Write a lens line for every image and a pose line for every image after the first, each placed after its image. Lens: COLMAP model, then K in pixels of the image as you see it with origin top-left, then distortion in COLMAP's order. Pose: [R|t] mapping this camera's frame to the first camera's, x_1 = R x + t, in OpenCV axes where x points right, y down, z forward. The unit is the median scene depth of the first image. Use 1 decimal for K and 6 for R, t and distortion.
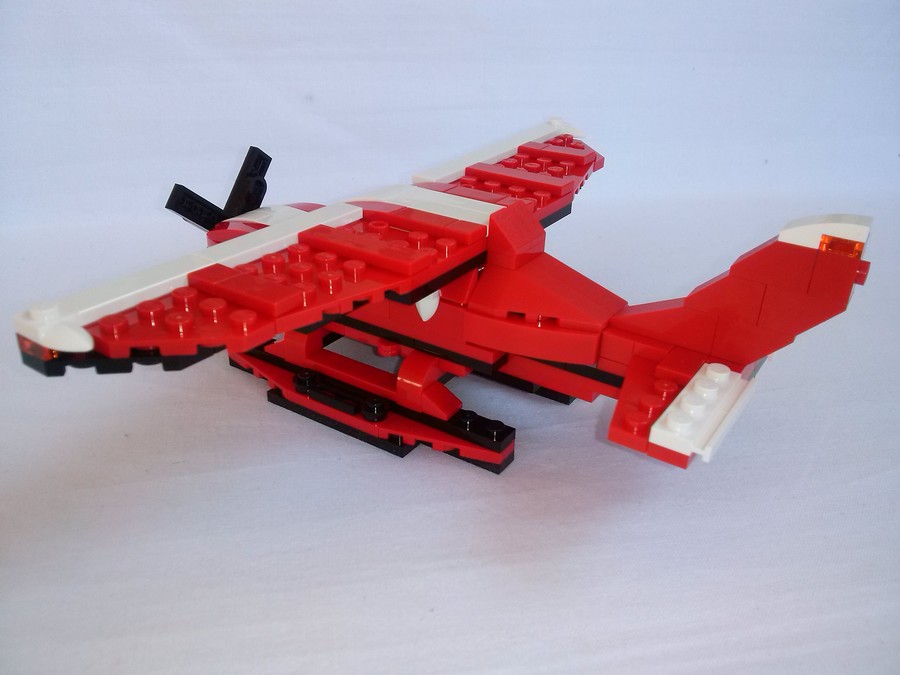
lens RADIAL K [[781.4, 0, 449.0], [0, 781.4, 379.4], [0, 0, 1]] dist [-0.006146, -0.005224]
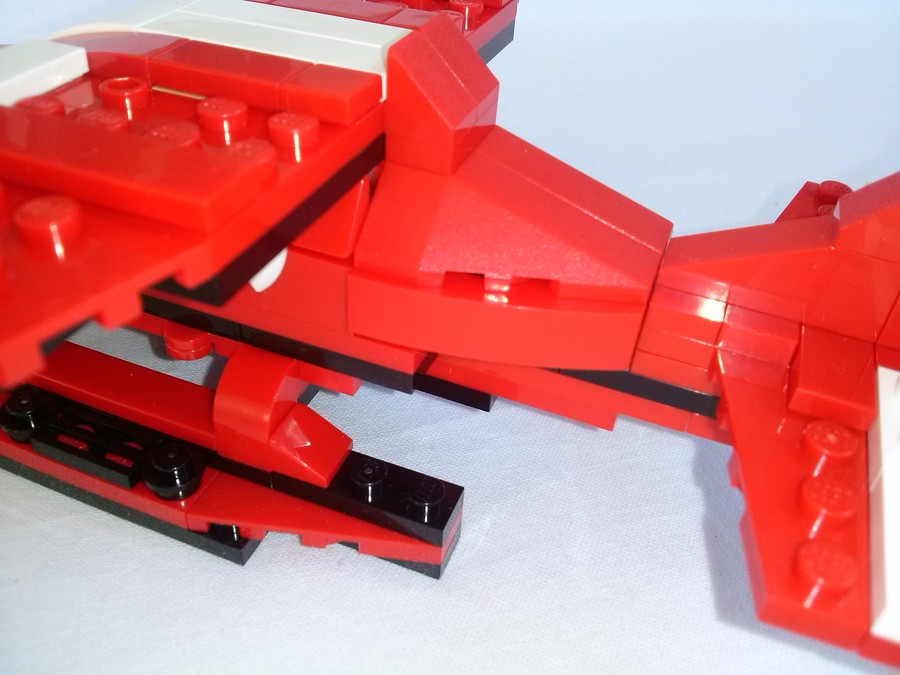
lens RADIAL K [[824.6, 0, 452.4], [0, 824.6, 355.0], [0, 0, 1]] dist [0.086272, -0.363746]
pose [[0.977197, -0.101247, 0.186641, -0.014952], [0.071242, 0.984380, 0.160998, -0.112174], [-0.200026, -0.144030, 0.969147, 0.506372]]
